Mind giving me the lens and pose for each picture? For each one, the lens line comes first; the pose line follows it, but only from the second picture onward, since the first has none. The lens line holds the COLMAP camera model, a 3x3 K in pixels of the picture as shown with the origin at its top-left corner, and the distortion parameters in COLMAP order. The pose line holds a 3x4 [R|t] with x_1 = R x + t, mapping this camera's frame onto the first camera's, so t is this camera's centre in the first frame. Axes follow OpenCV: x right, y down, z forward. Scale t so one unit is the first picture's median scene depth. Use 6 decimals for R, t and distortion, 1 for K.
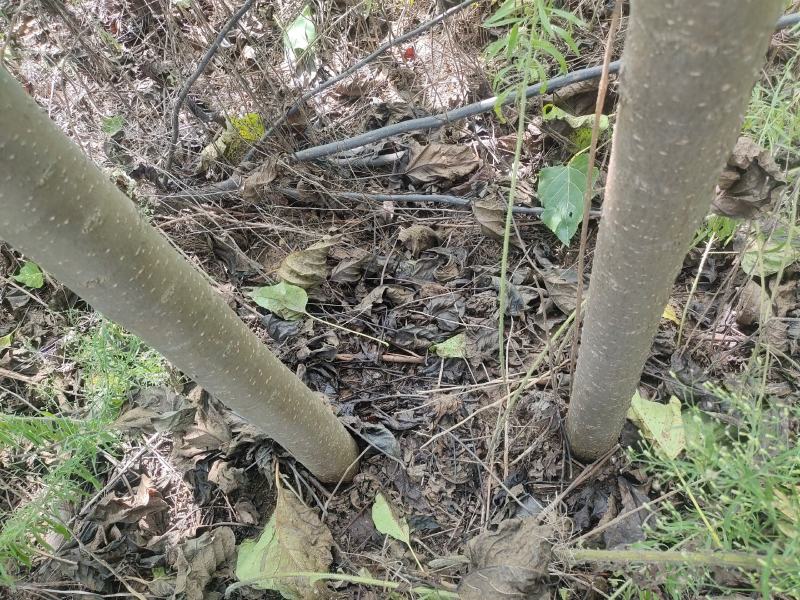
lens RADIAL K [[601.0, 0, 400.0], [0, 601.0, 300.0], [0, 0, 1]] dist [0.088710, -0.102827]
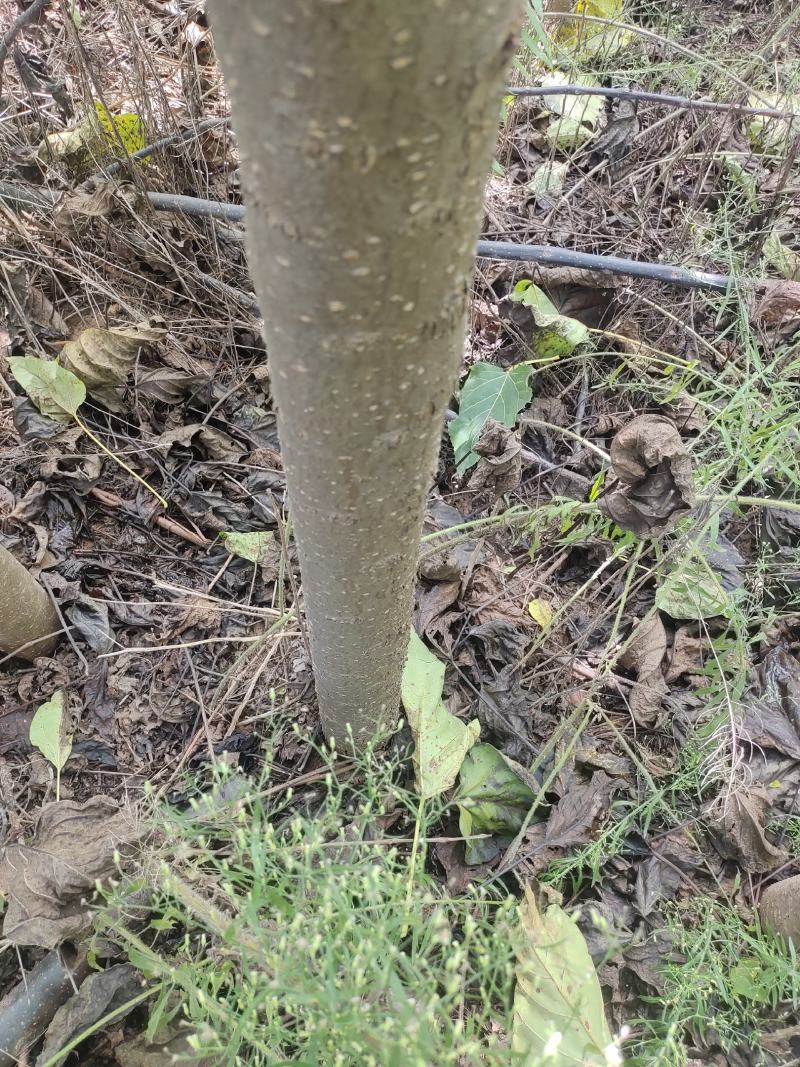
lens RADIAL K [[801.5, 0, 404.2], [0, 801.5, 540.3], [0, 0, 1]] dist [0.088710, -0.102827]
pose [[0.919673, 0.386383, 0.070070, 0.181678], [-0.390935, 0.917706, 0.070603, -0.062088], [-0.037023, -0.092324, 0.995040, 0.051151]]
